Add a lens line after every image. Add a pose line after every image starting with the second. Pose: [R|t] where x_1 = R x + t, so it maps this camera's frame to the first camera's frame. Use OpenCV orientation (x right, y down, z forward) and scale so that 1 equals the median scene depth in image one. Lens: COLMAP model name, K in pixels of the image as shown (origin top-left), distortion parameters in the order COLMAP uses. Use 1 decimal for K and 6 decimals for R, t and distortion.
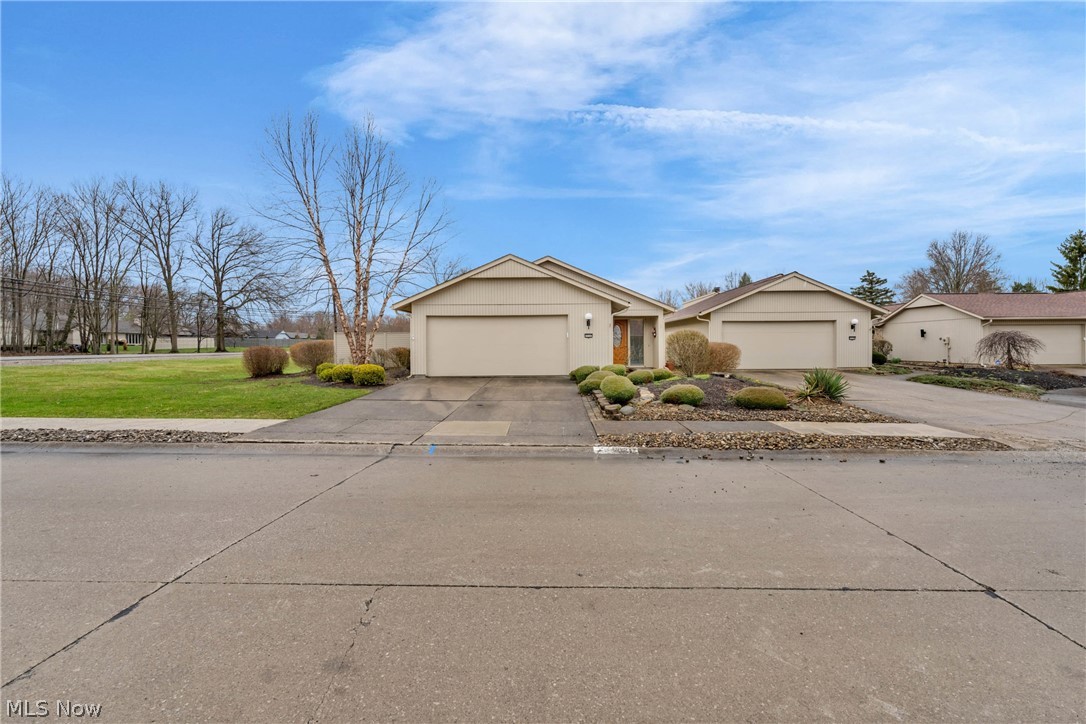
lens RADIAL K [[439.8, 0, 551.1], [0, 439.8, 358.1], [0, 0, 1]] dist [-0.000691, -0.000147]
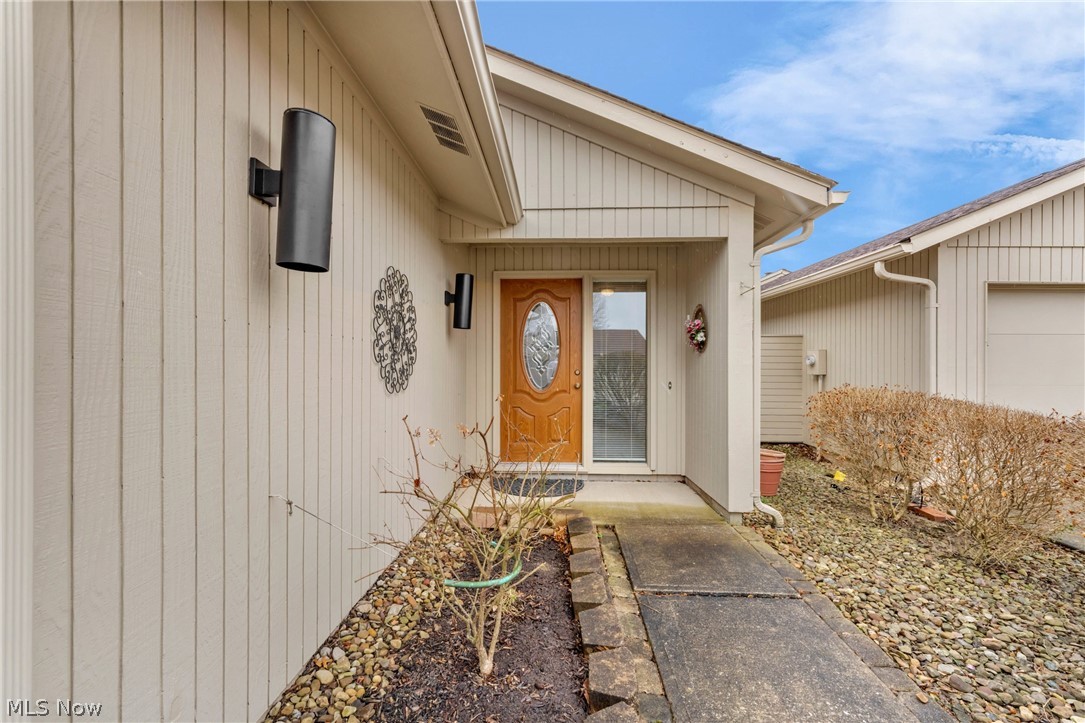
lens RADIAL K [[439.4, 0, 540.6], [0, 439.4, 365.1], [0, 0, 1]] dist [-0.000691, -0.000147]
pose [[0.999722, 0.015300, -0.017963, 0.161428], [-0.015529, 0.999799, -0.012663, -0.036171], [0.017765, 0.012939, 0.999758, 0.785254]]
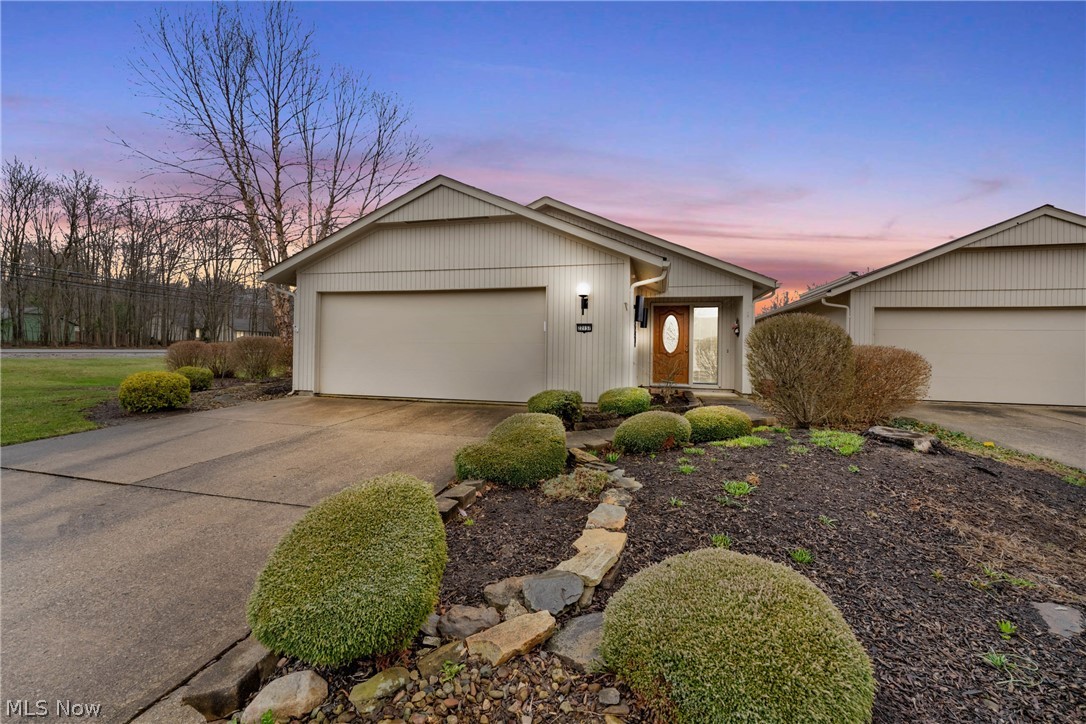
lens RADIAL K [[439.8, 0, 547.0], [0, 439.8, 359.9], [0, 0, 1]] dist [-0.000691, -0.000147]
pose [[0.972371, 0.025322, -0.232064, 0.131223], [-0.026382, 0.999651, -0.001464, -0.009567], [0.231946, 0.007546, 0.972699, 0.399048]]
